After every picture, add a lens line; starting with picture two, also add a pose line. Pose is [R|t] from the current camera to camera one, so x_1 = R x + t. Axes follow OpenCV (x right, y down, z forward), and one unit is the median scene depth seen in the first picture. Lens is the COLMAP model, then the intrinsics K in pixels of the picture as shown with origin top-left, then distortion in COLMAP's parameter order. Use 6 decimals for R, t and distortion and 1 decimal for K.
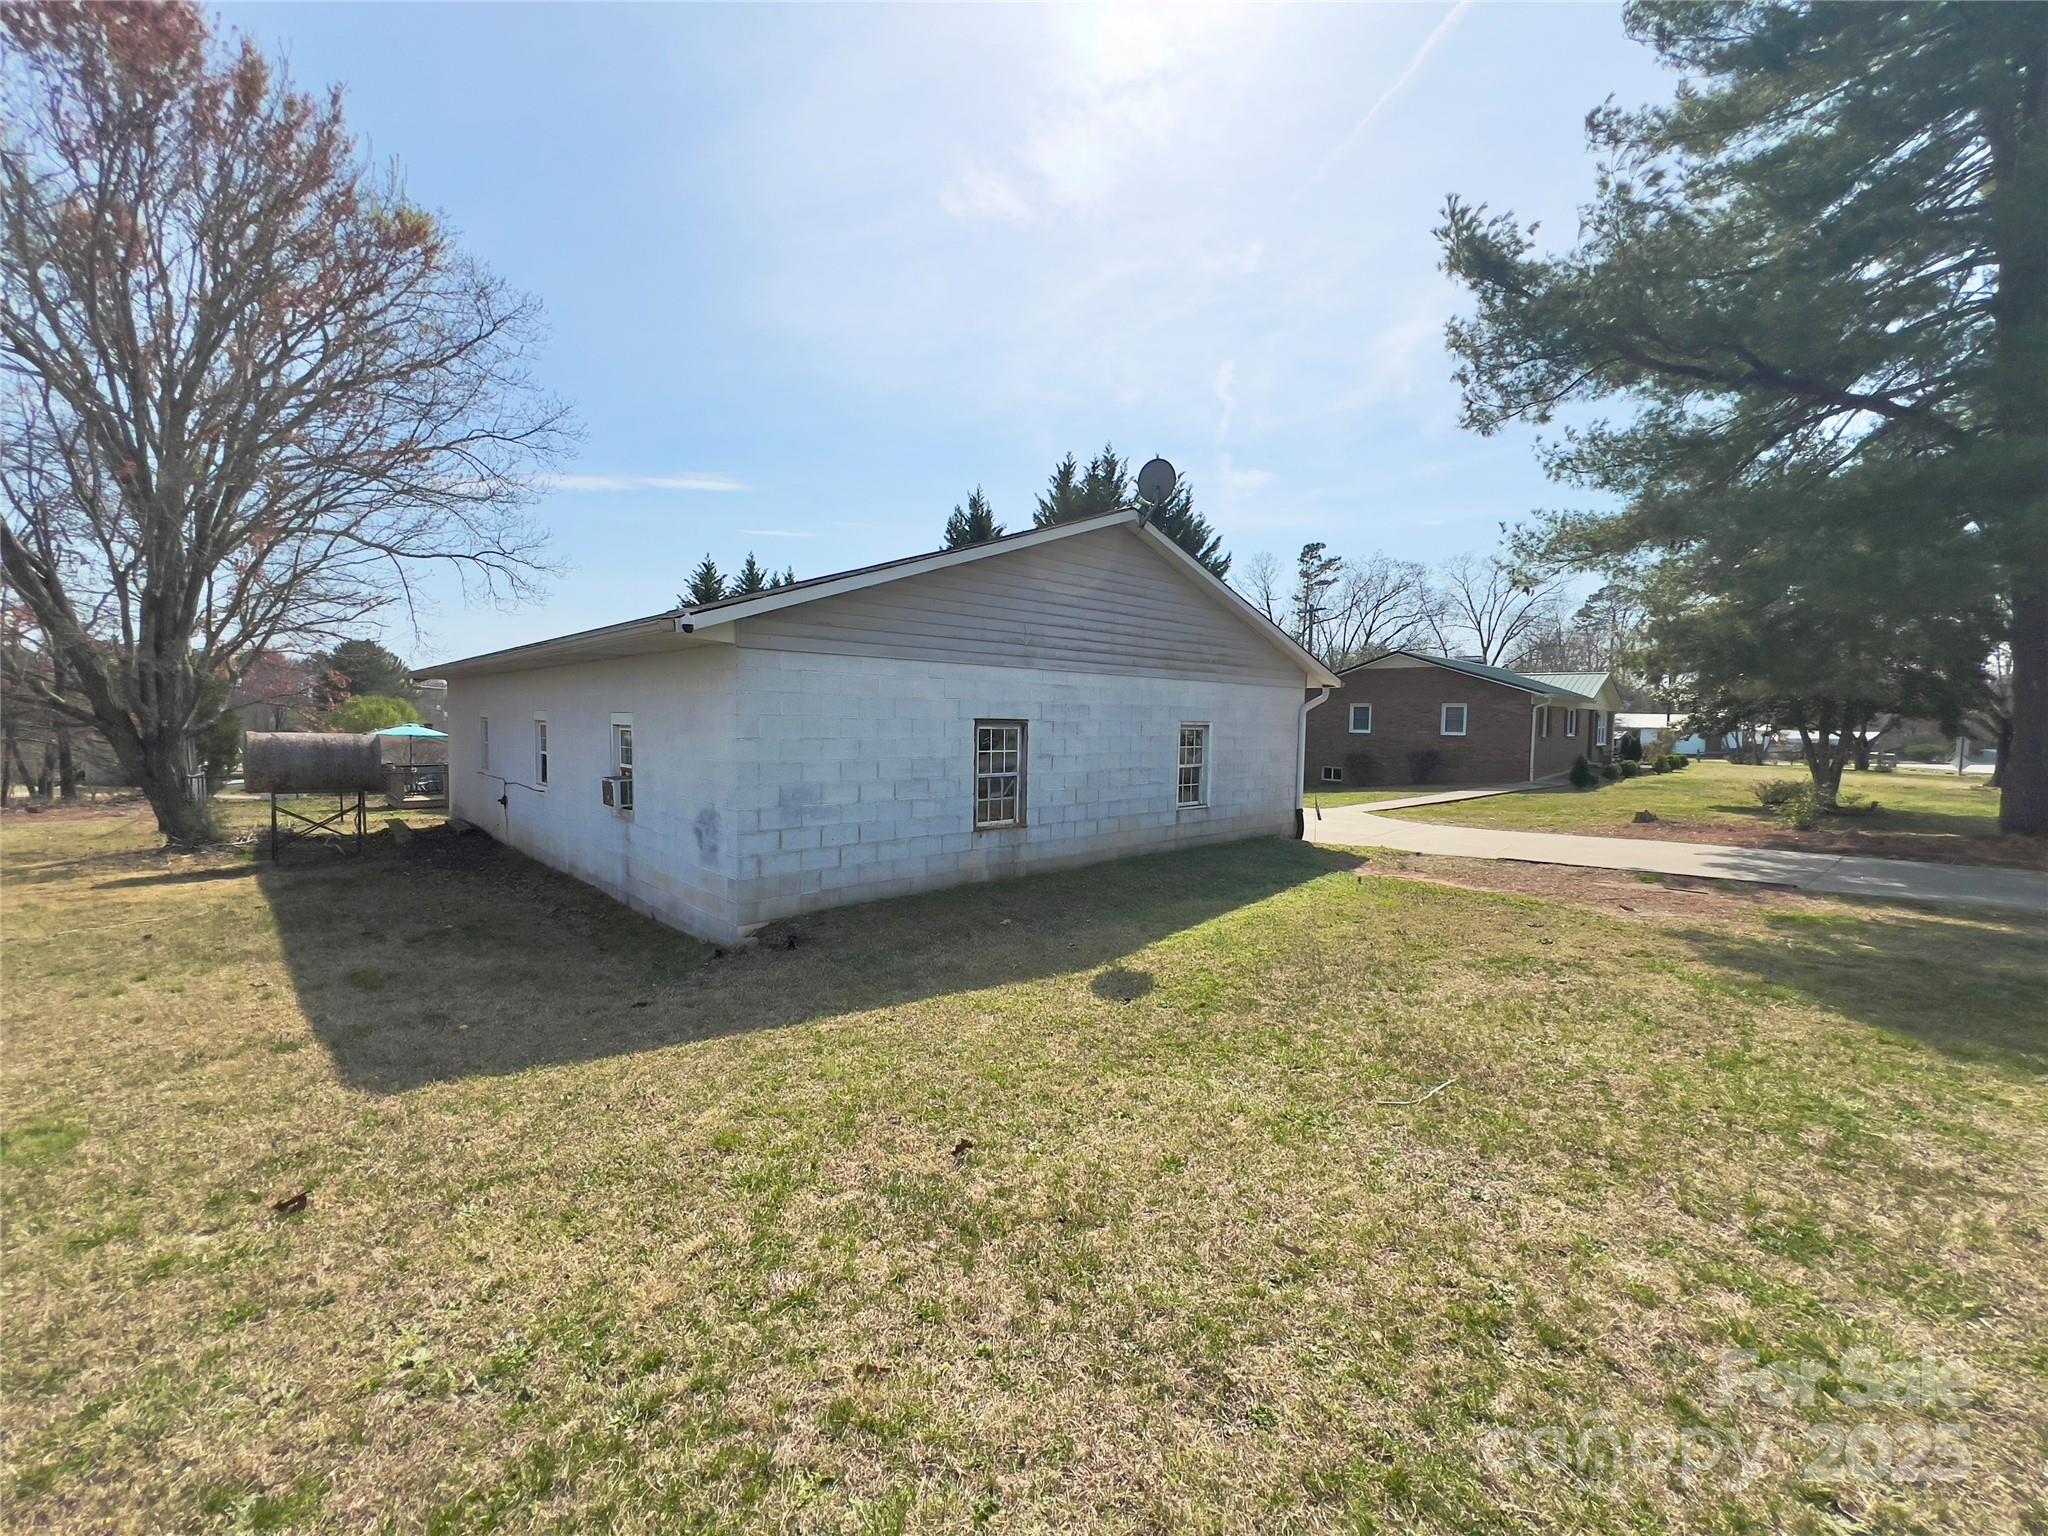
lens RADIAL K [[824.1, 0, 1023.6], [0, 824.1, 764.0], [0, 0, 1]] dist [-0.001464, 0.000394]
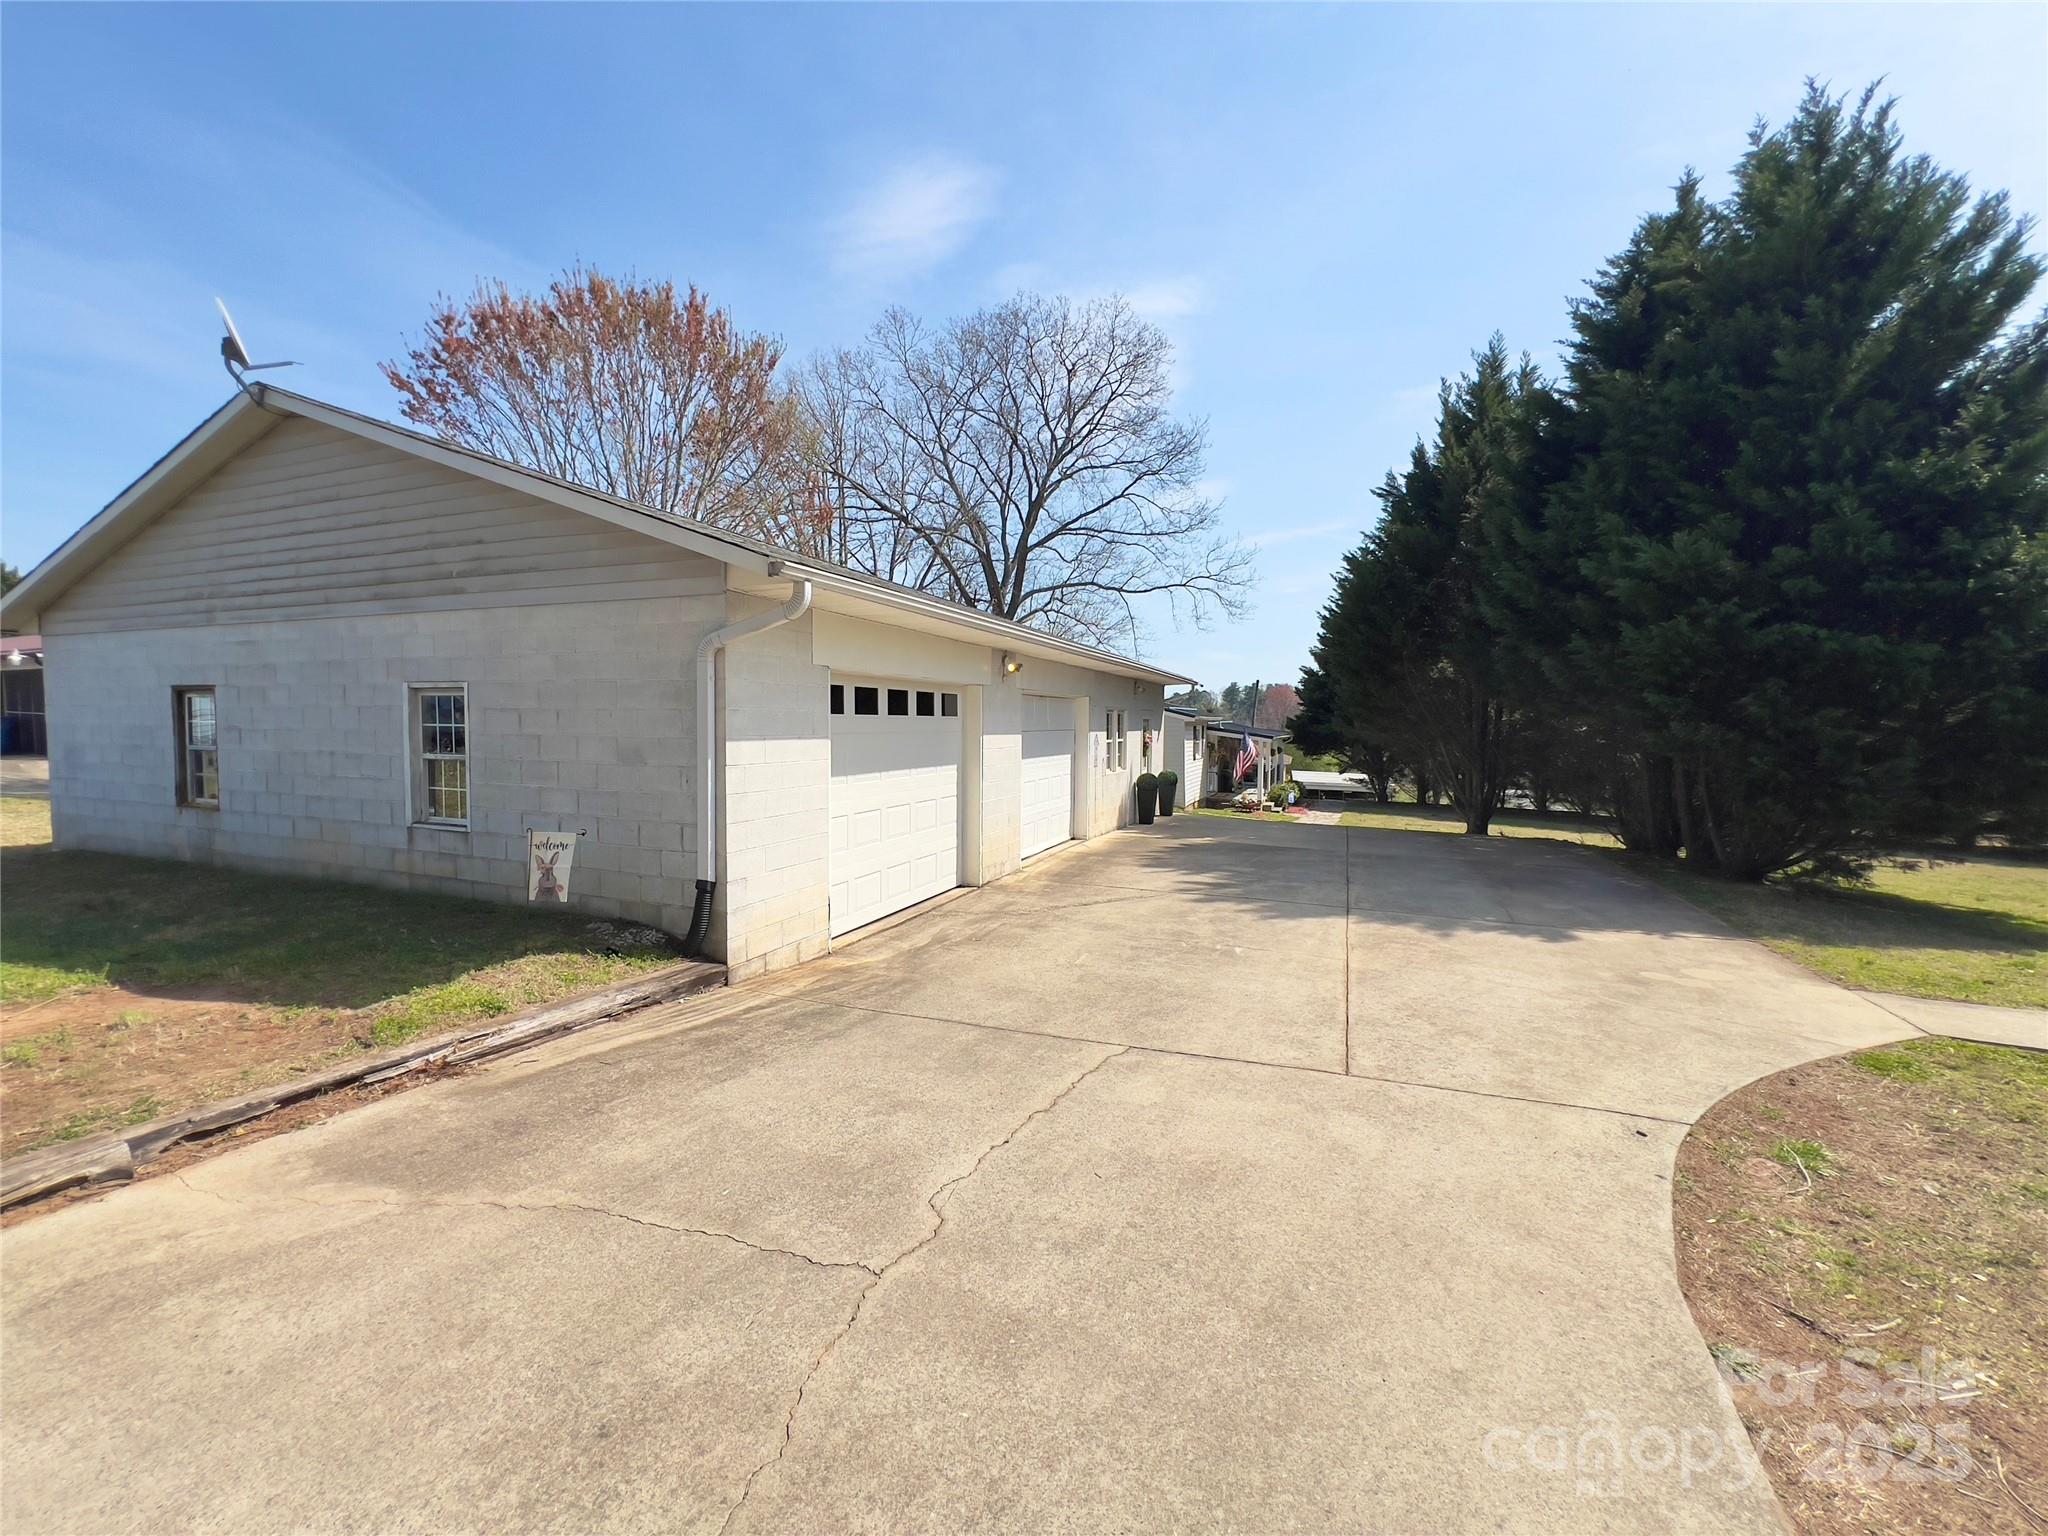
lens RADIAL K [[824.1, 0, 1027.3], [0, 824.1, 768.9], [0, 0, 1]] dist [-0.001464, 0.000394]
pose [[0.430586, 0.040176, -0.901655, 1.026800], [-0.054462, 0.998345, 0.018475, -0.026043], [0.900905, 0.041151, 0.432061, 1.253649]]
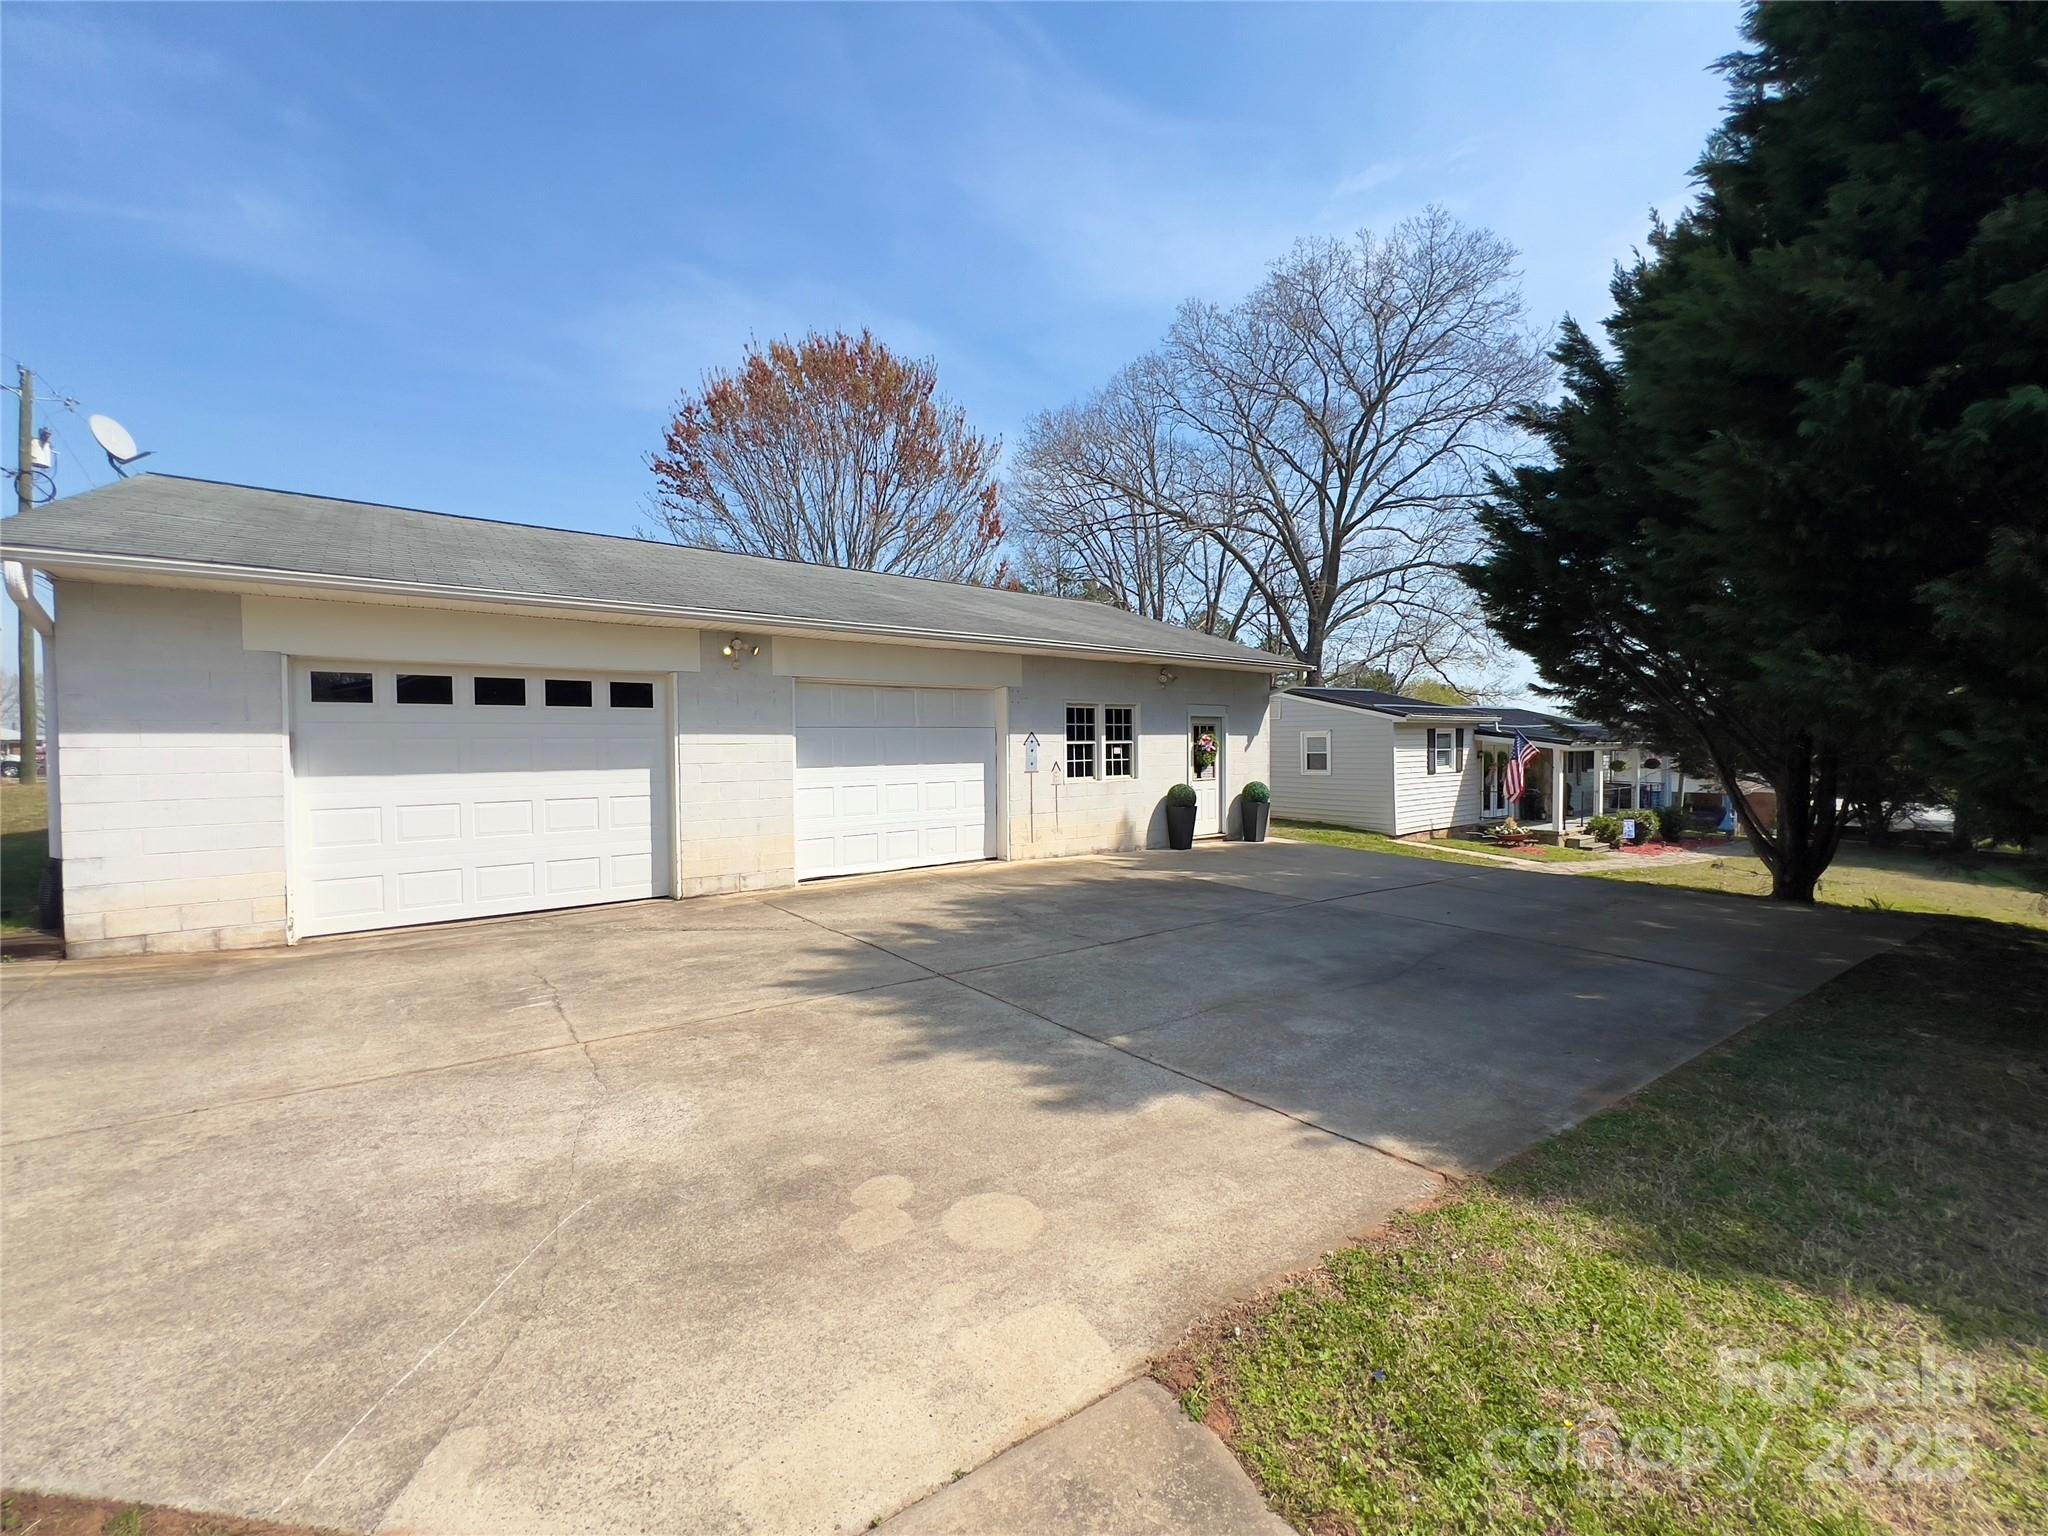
lens RADIAL K [[824.1, 0, 1023.9], [0, 824.1, 769.4], [0, 0, 1]] dist [-0.001464, 0.000394]
pose [[-0.093589, 0.019430, -0.995421, 0.949646], [-0.053188, 0.998284, 0.024487, -0.042812], [0.994189, 0.055236, -0.092395, 2.088662]]
